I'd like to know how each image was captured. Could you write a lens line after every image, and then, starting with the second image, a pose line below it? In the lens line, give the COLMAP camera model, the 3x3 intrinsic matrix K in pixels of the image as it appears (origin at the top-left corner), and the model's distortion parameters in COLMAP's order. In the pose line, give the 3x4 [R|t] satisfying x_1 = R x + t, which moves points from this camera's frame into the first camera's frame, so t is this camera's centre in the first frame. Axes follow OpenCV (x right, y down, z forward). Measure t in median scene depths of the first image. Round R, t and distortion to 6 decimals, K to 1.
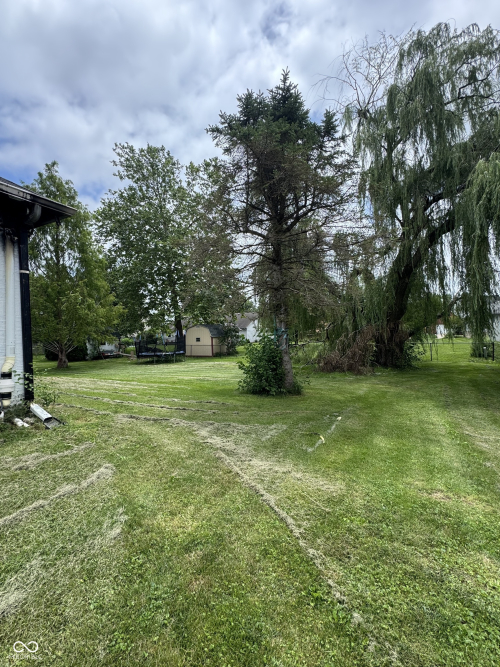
lens RADIAL K [[313.3, 0, 250.2], [0, 313.3, 335.2], [0, 0, 1]] dist [0.002638, 0.000150]
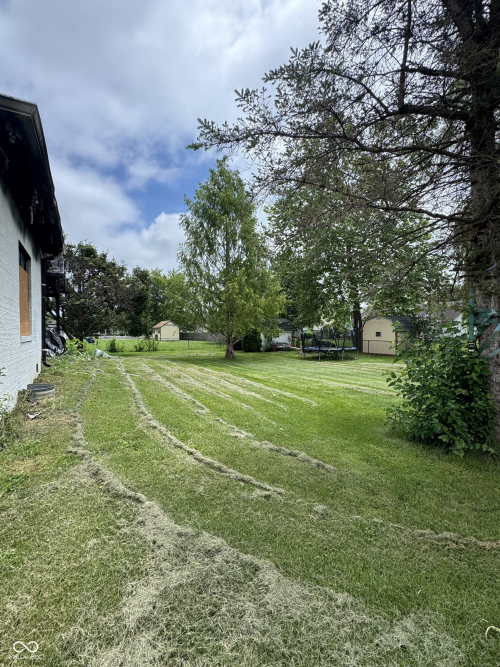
lens RADIAL K [[313.3, 0, 249.5], [0, 313.3, 332.4], [0, 0, 1]] dist [0.002638, 0.000150]
pose [[0.820822, 0.020341, -0.570822, 0.026615], [-0.014441, 0.999785, 0.014861, 0.003291], [0.571001, -0.003955, 0.820940, 0.151123]]
